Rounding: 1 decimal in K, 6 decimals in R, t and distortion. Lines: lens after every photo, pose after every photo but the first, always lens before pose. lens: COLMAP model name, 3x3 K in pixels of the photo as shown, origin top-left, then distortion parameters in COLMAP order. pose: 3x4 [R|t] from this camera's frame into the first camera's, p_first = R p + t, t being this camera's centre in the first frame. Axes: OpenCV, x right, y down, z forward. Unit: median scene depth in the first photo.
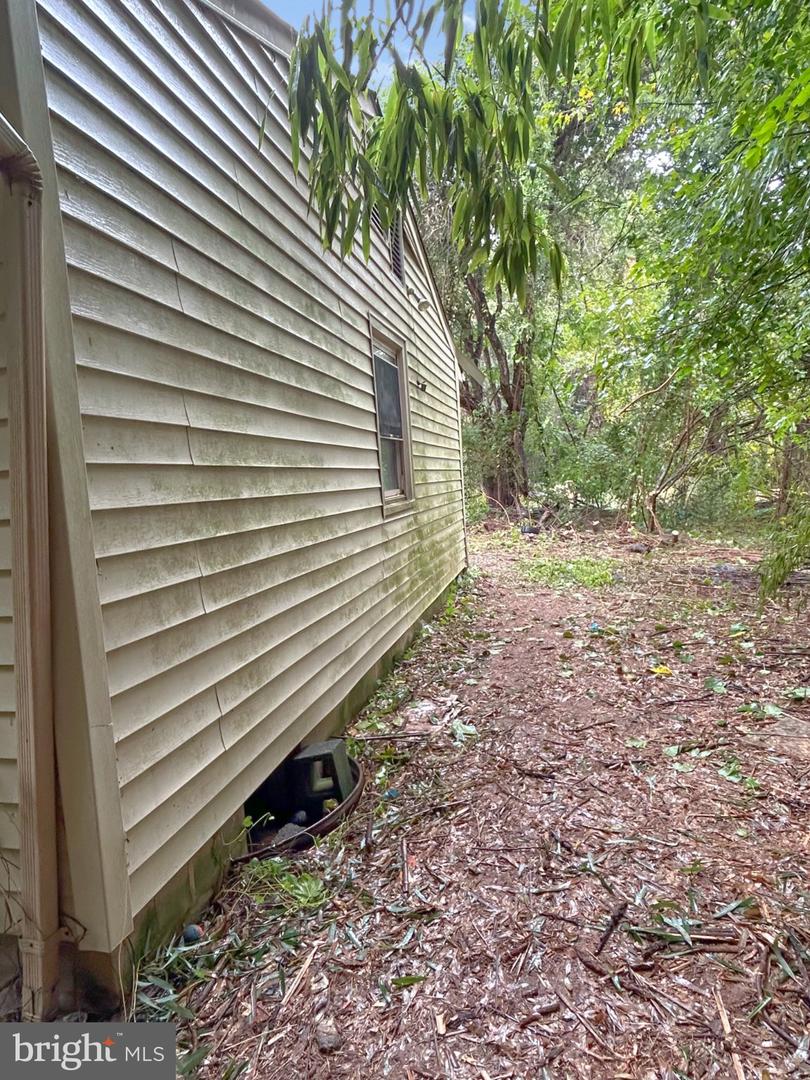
lens RADIAL K [[683.4, 0, 408.6], [0, 683.4, 540.2], [0, 0, 1]] dist [0.000846, 0.000006]
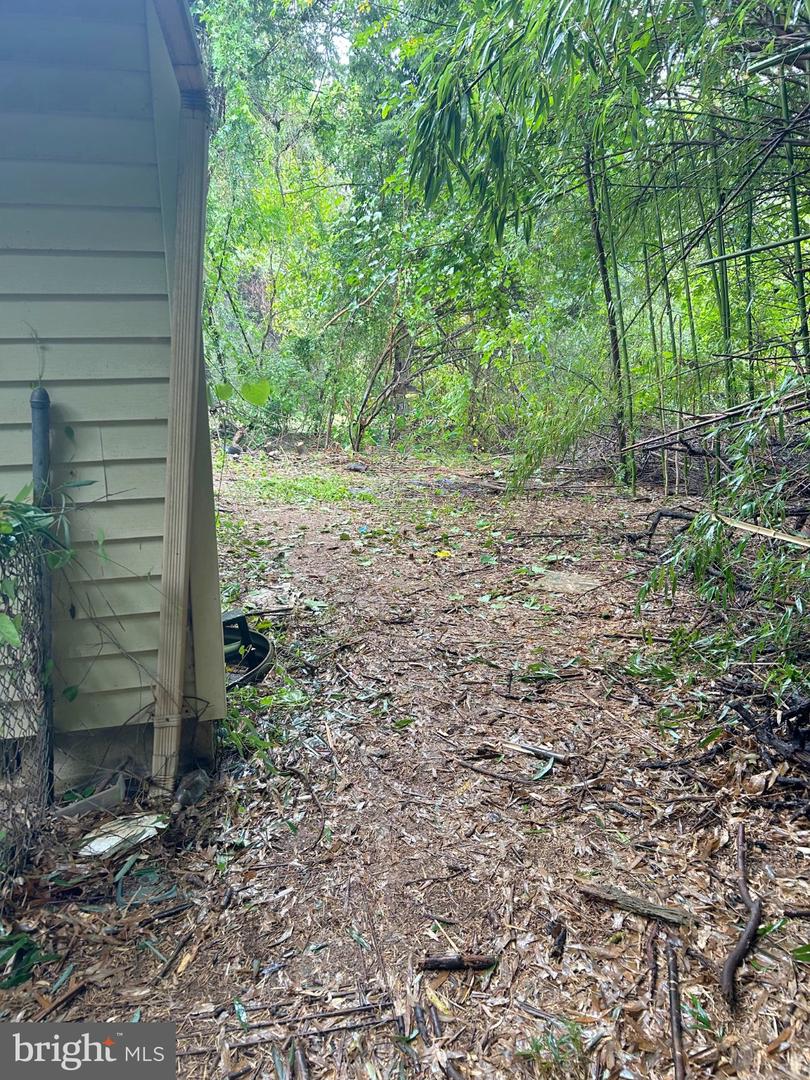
lens RADIAL K [[807.3, 0, 400.9], [0, 807.3, 538.2], [0, 0, 1]] dist [0.080287, -0.002378]
pose [[0.895020, -0.048761, 0.443352, -0.268641], [0.014602, 0.996677, 0.080138, 0.044606], [-0.445787, -0.065251, 0.892758, -0.176588]]
